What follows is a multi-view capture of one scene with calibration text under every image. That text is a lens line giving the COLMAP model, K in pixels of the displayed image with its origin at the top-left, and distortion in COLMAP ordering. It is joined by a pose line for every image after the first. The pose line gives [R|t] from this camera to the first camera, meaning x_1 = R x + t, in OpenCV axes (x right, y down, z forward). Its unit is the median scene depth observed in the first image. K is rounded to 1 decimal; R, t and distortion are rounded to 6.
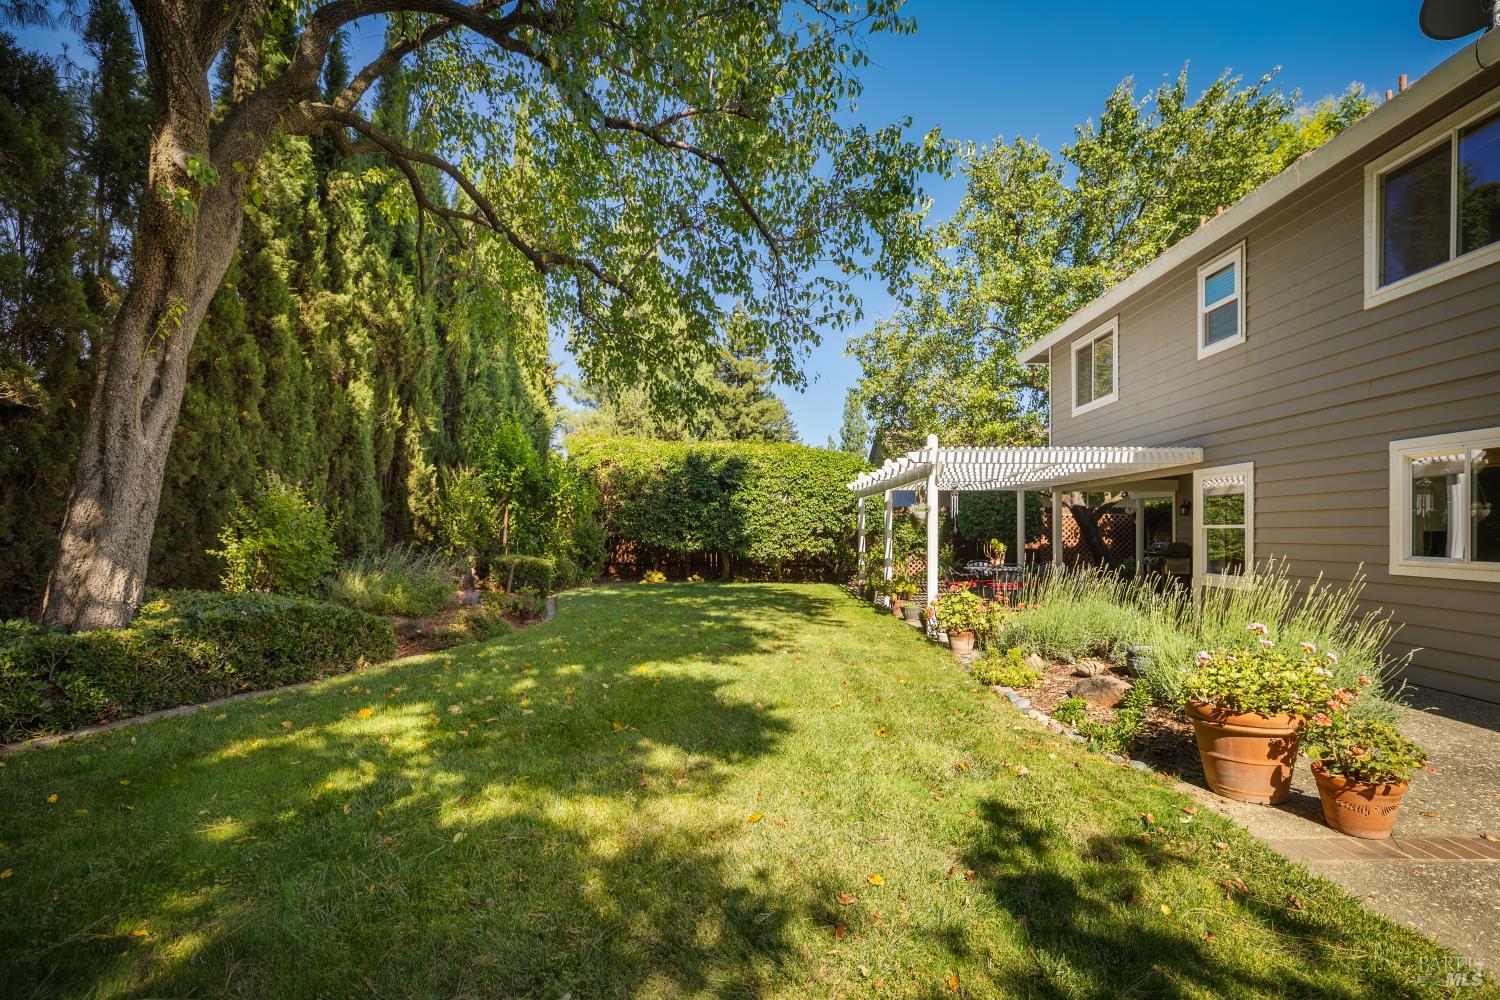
lens RADIAL K [[710.2, 0, 764.2], [0, 710.2, 536.4], [0, 0, 1]] dist [-0.006566, 0.002695]
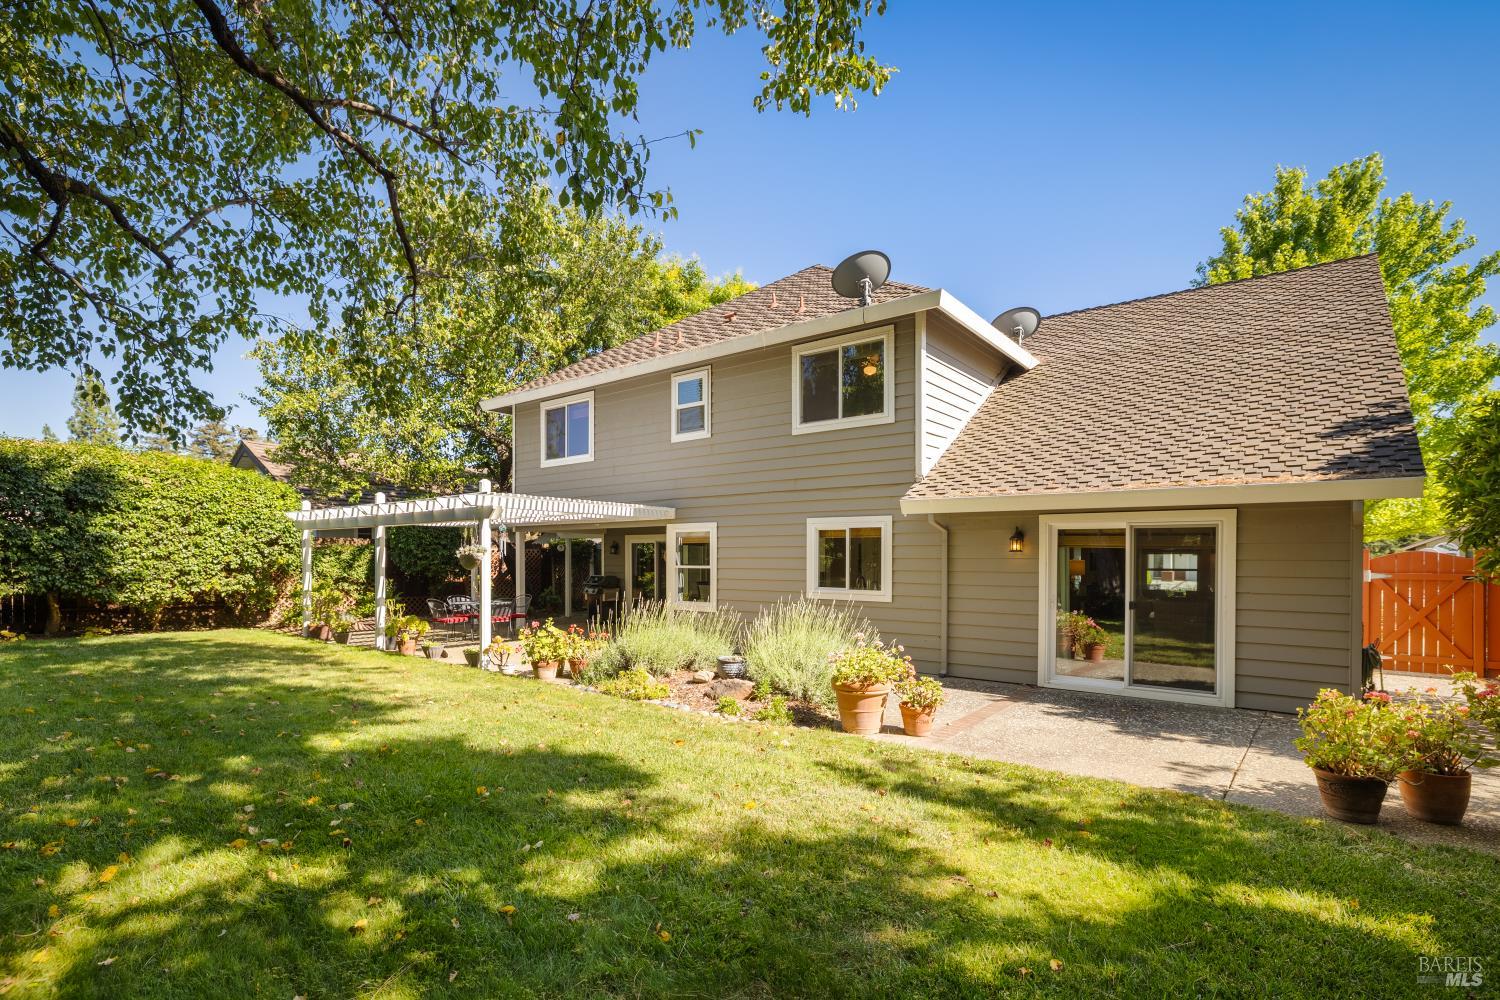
lens RADIAL K [[710.2, 0, 721.6], [0, 710.2, 562.3], [0, 0, 1]] dist [-0.006566, 0.002695]
pose [[0.628984, -0.003309, 0.777411, -0.386586], [0.002263, 0.999994, 0.002425, -0.024099], [-0.777415, 0.000234, 0.628988, 0.073387]]
